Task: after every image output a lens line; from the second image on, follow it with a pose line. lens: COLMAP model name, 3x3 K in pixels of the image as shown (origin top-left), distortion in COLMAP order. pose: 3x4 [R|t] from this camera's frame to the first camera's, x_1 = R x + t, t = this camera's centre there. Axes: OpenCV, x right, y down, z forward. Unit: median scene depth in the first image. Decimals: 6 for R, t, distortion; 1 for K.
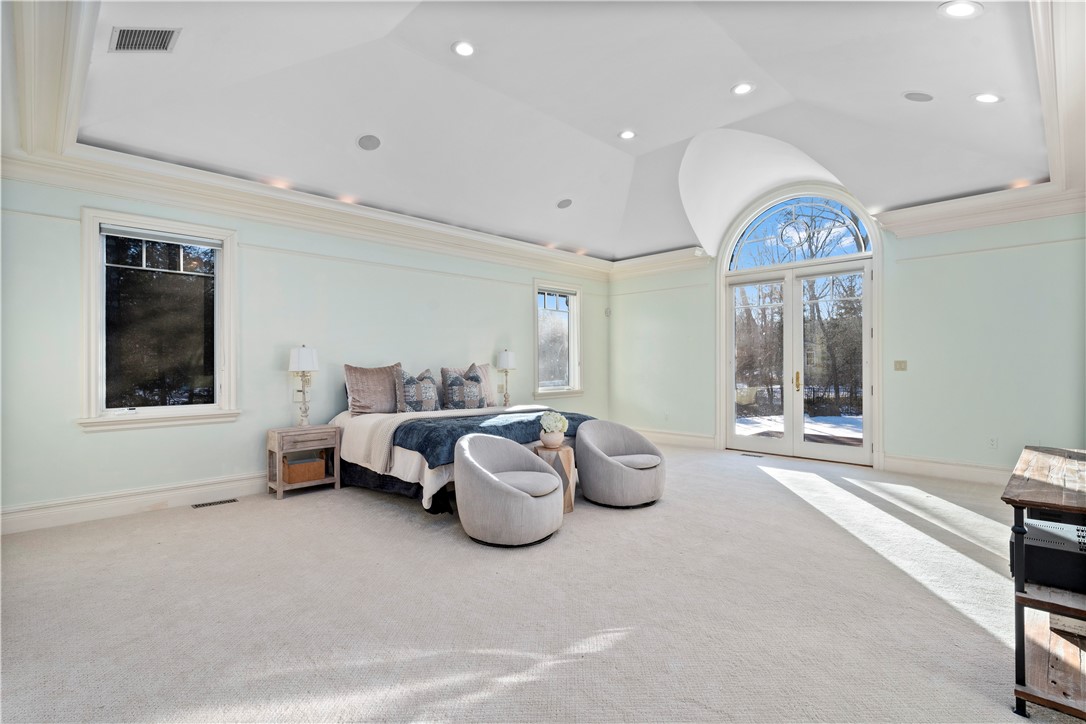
lens RADIAL K [[521.0, 0, 546.9], [0, 521.0, 364.6], [0, 0, 1]] dist [-0.001204, -0.000563]
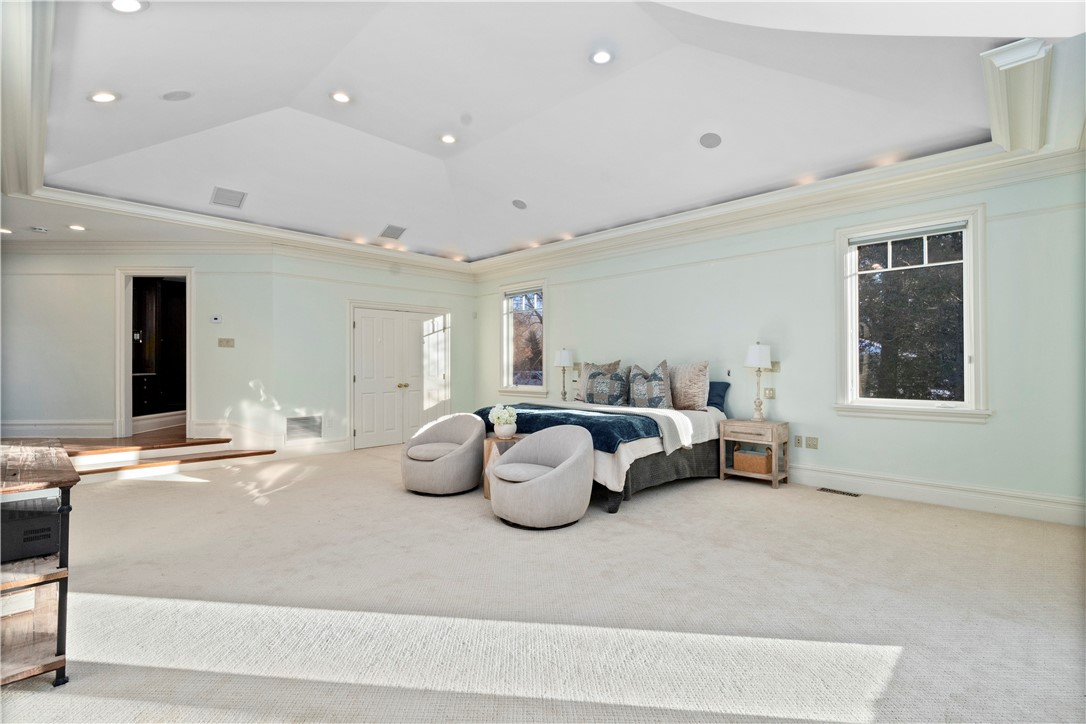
lens RADIAL K [[521.0, 0, 546.7], [0, 521.0, 362.8], [0, 0, 1]] dist [-0.001204, -0.000563]
pose [[0.019961, -0.002355, -0.999798, 0.740540], [0.011654, 0.999930, -0.002123, 0.002387], [0.999733, -0.011609, 0.019987, 0.728497]]
